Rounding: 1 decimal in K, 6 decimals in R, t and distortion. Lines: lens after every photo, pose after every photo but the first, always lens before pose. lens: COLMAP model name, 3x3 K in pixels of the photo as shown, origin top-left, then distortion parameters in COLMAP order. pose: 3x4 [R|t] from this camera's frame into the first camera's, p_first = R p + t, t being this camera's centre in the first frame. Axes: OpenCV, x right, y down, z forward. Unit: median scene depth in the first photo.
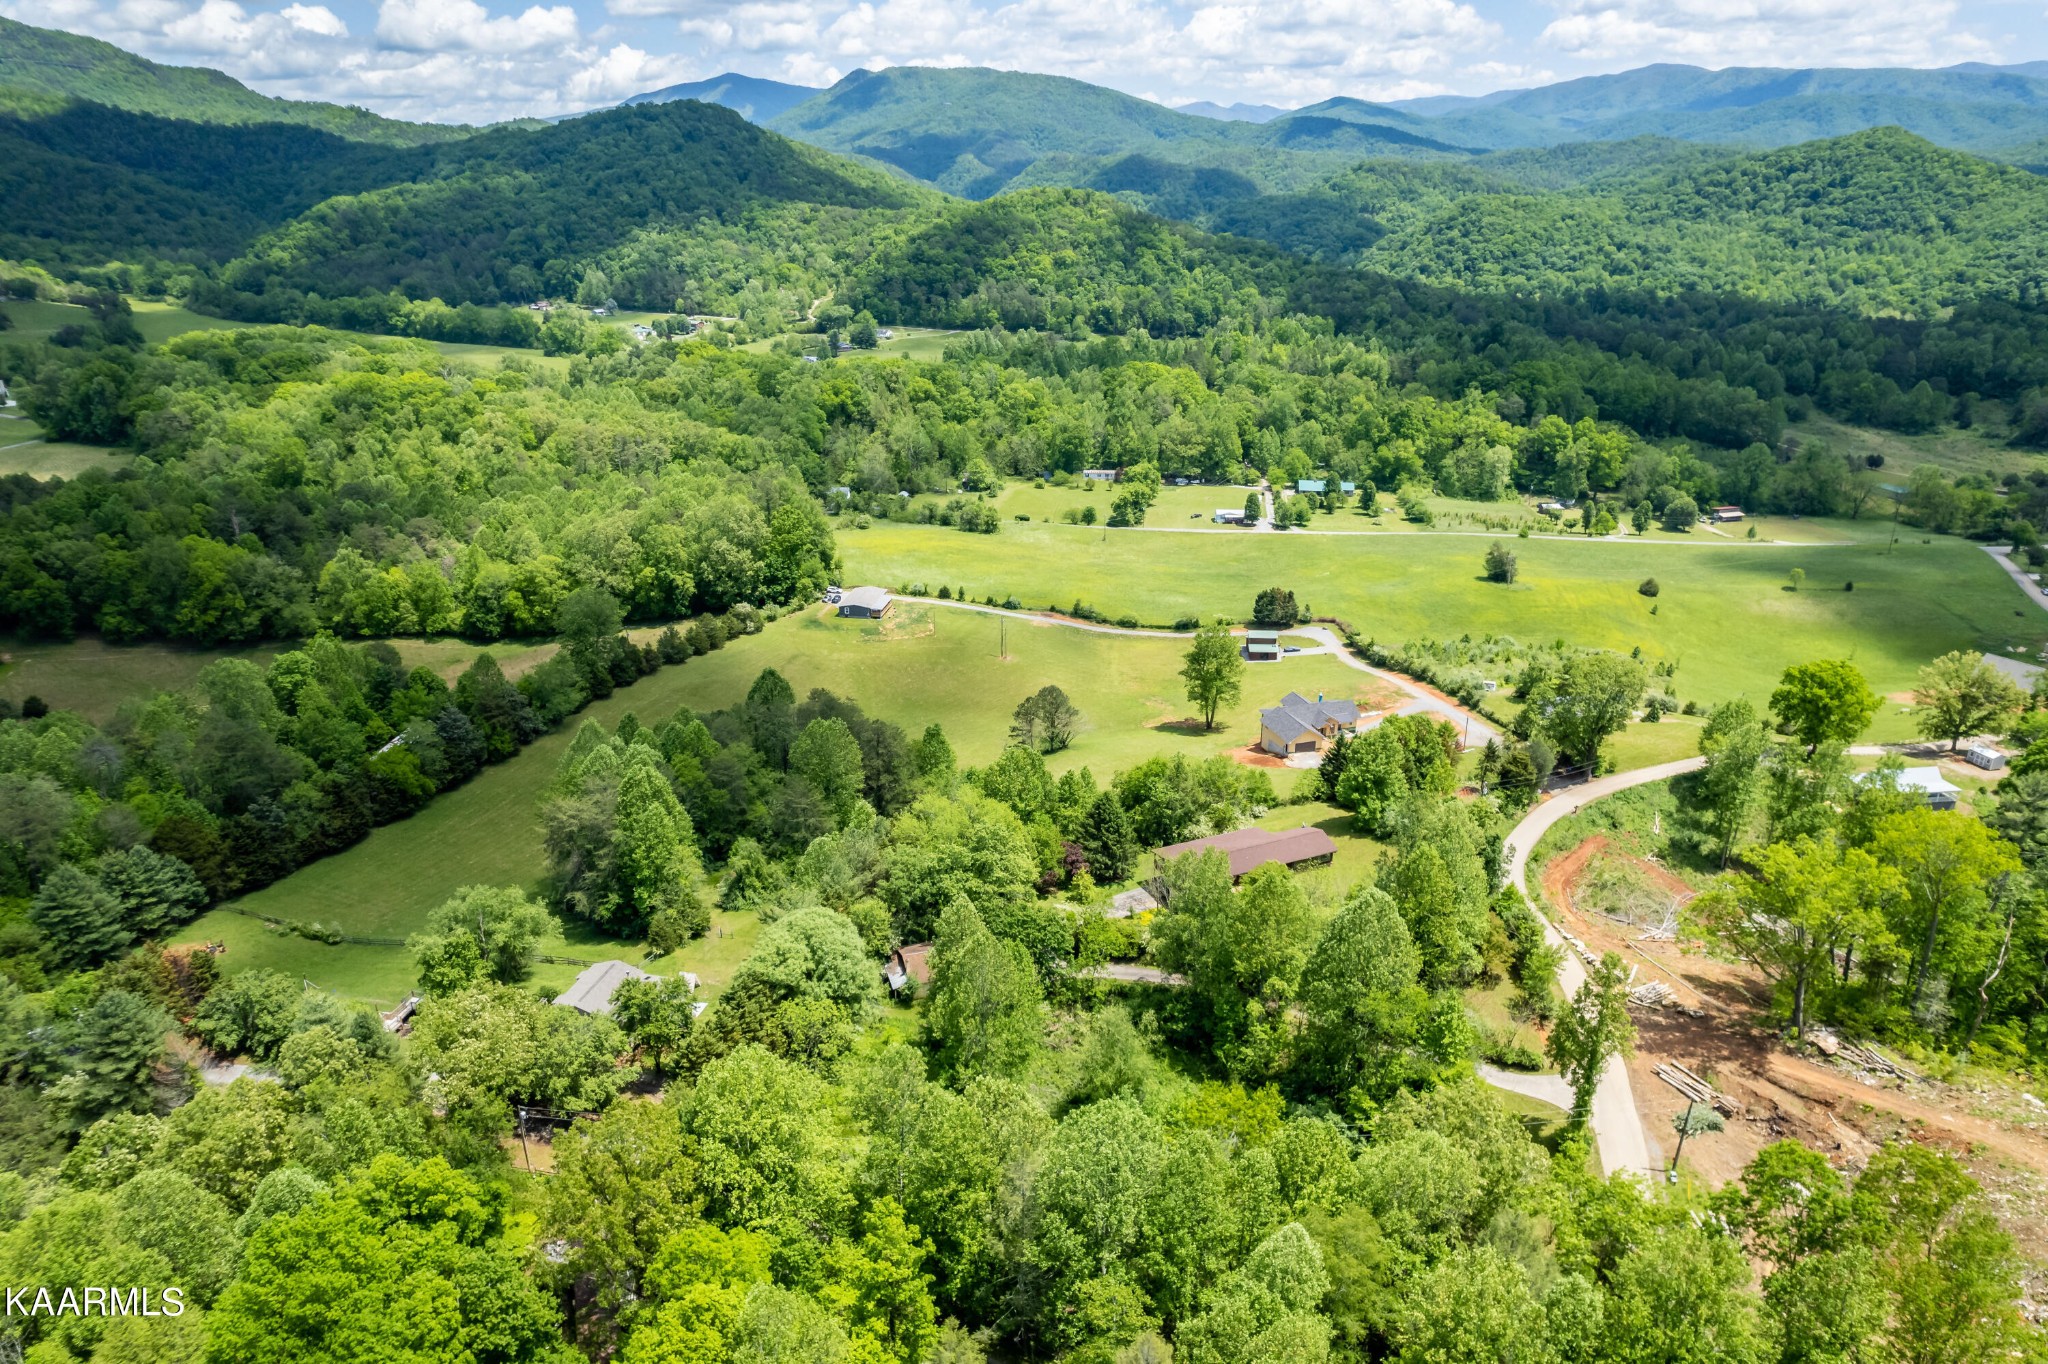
lens RADIAL K [[1317.4, 0, 1029.0], [0, 1317.4, 679.2], [0, 0, 1]] dist [-0.076411, 0.069395]
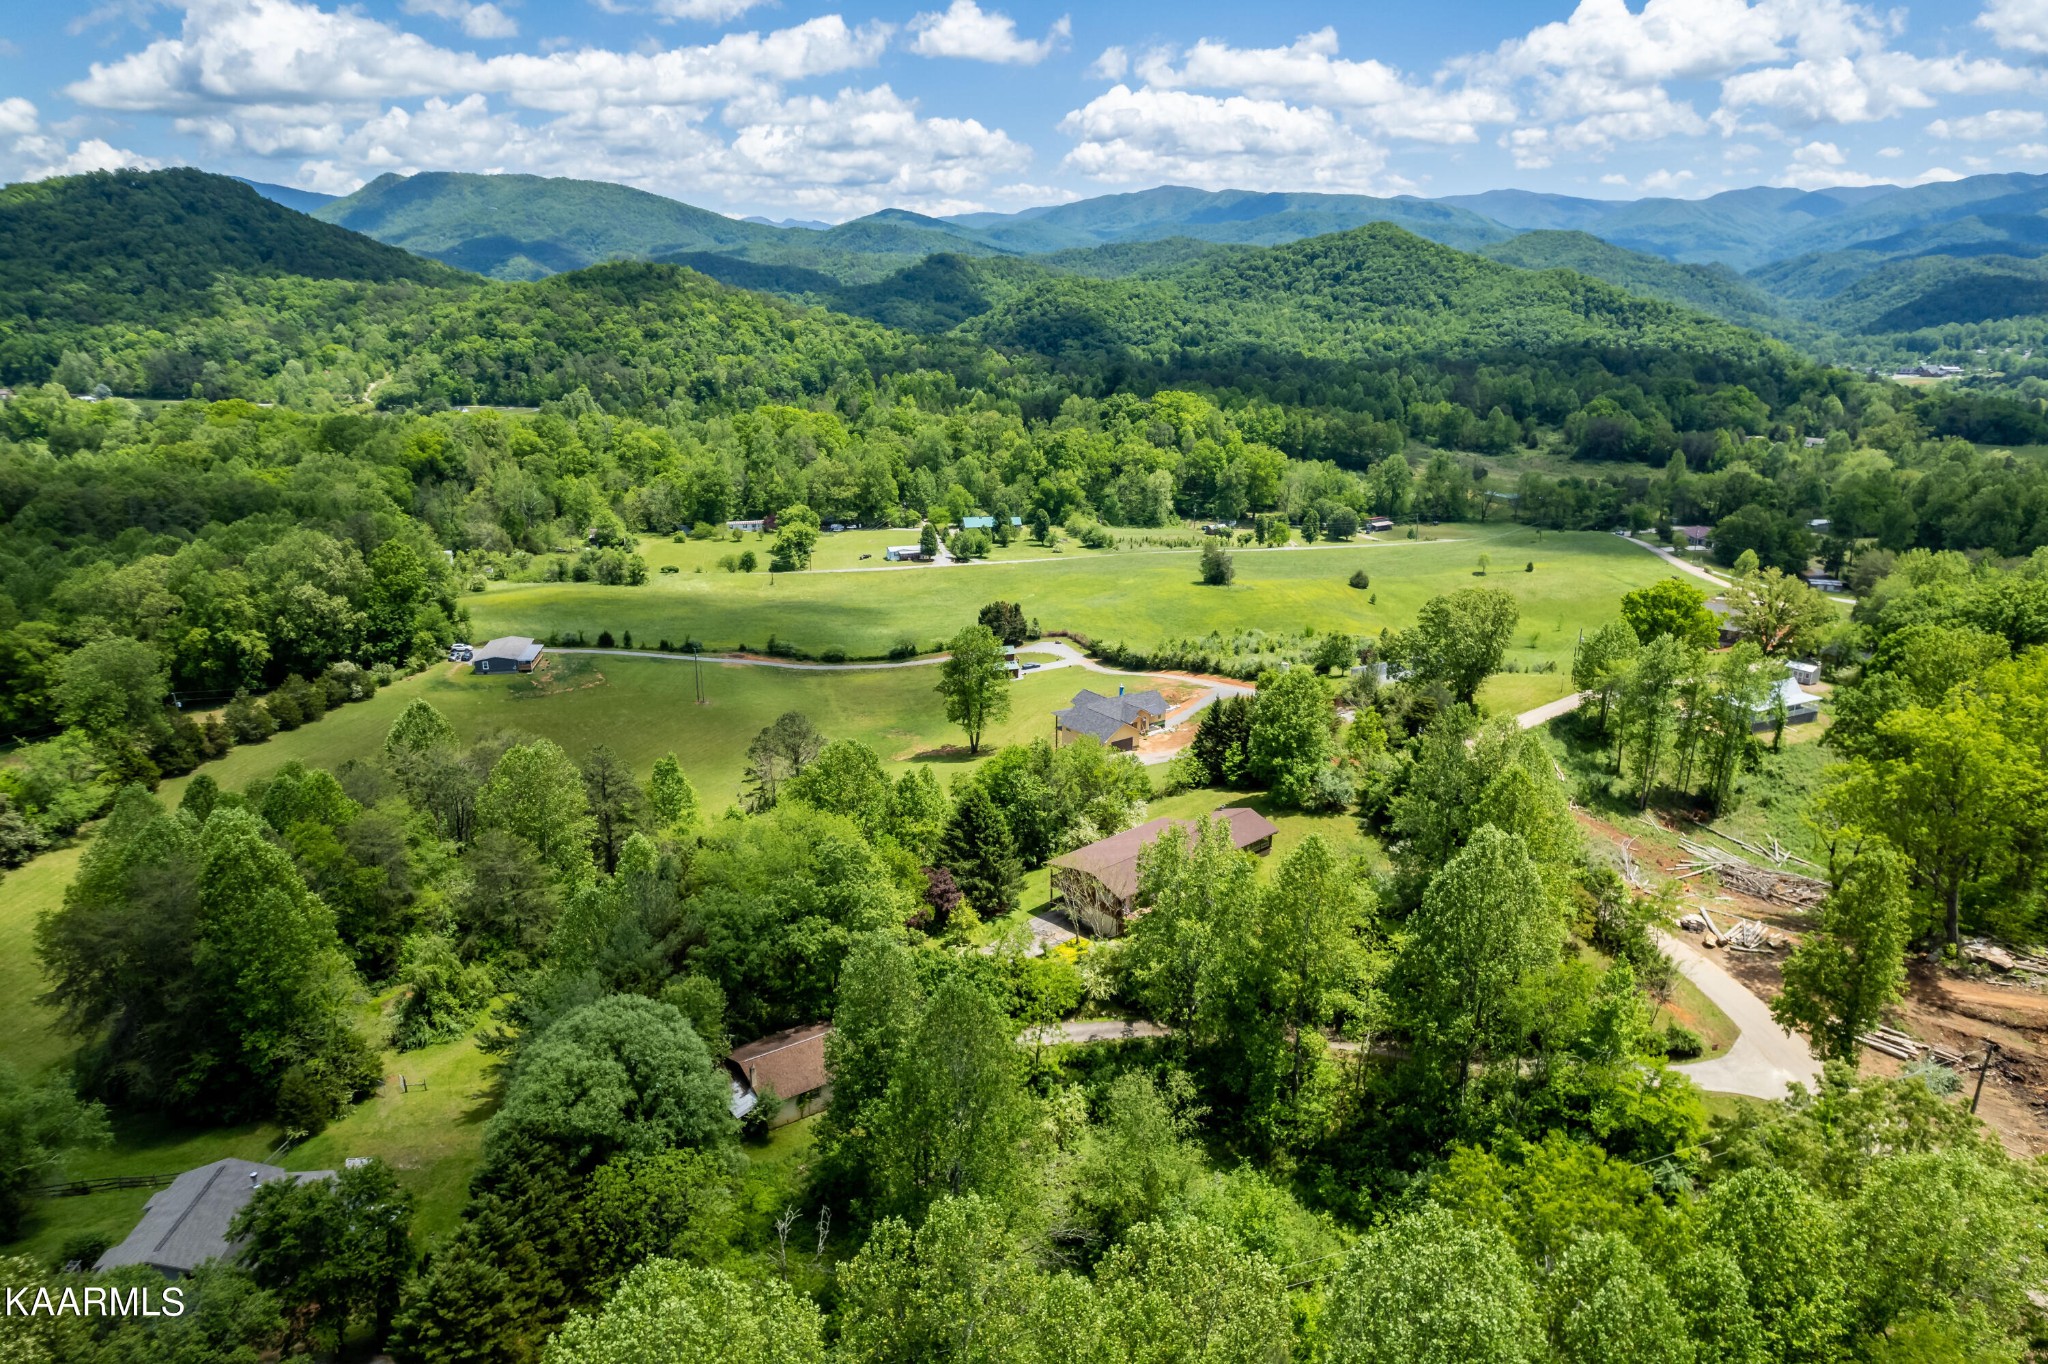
lens RADIAL K [[1317.4, 0, 1029.0], [0, 1317.4, 679.2], [0, 0, 1]] dist [-0.076411, 0.069395]
pose [[0.949695, -0.089124, 0.300228, -0.044408], [0.112388, 0.991784, -0.061096, 0.027100], [-0.292317, 0.091765, 0.951909, 0.114417]]
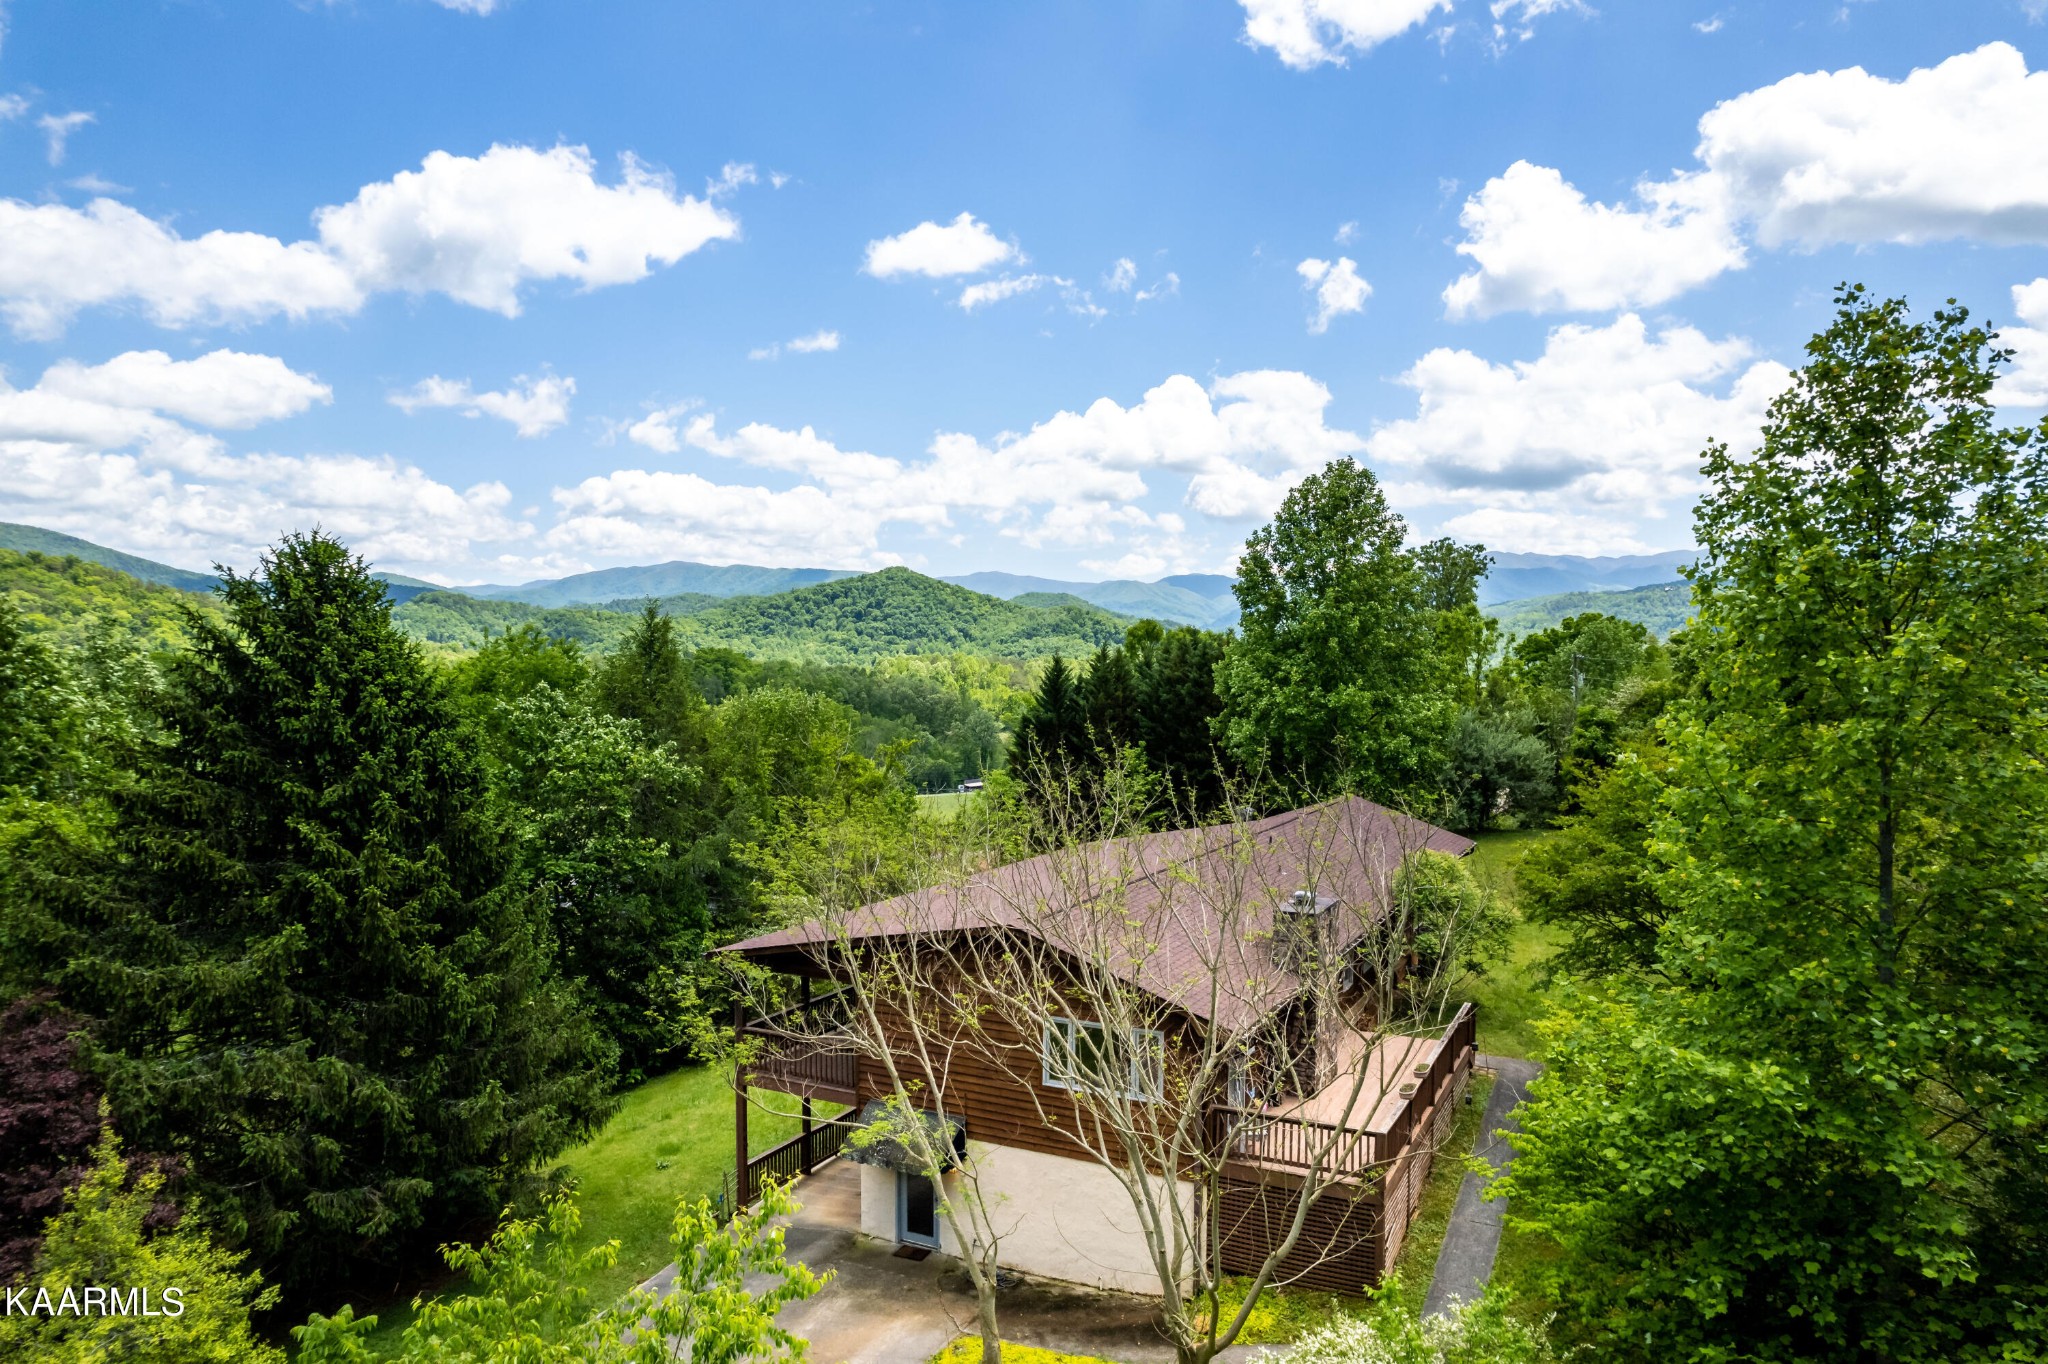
lens RADIAL K [[1312.7, 0, 1030.9], [0, 1312.7, 678.1], [0, 0, 1]] dist [-0.070630, 0.064614]
pose [[0.775604, -0.004395, 0.631204, 0.012043], [0.223716, 0.936978, -0.268370, 0.053976], [-0.590245, 0.349359, 0.727708, 0.319184]]
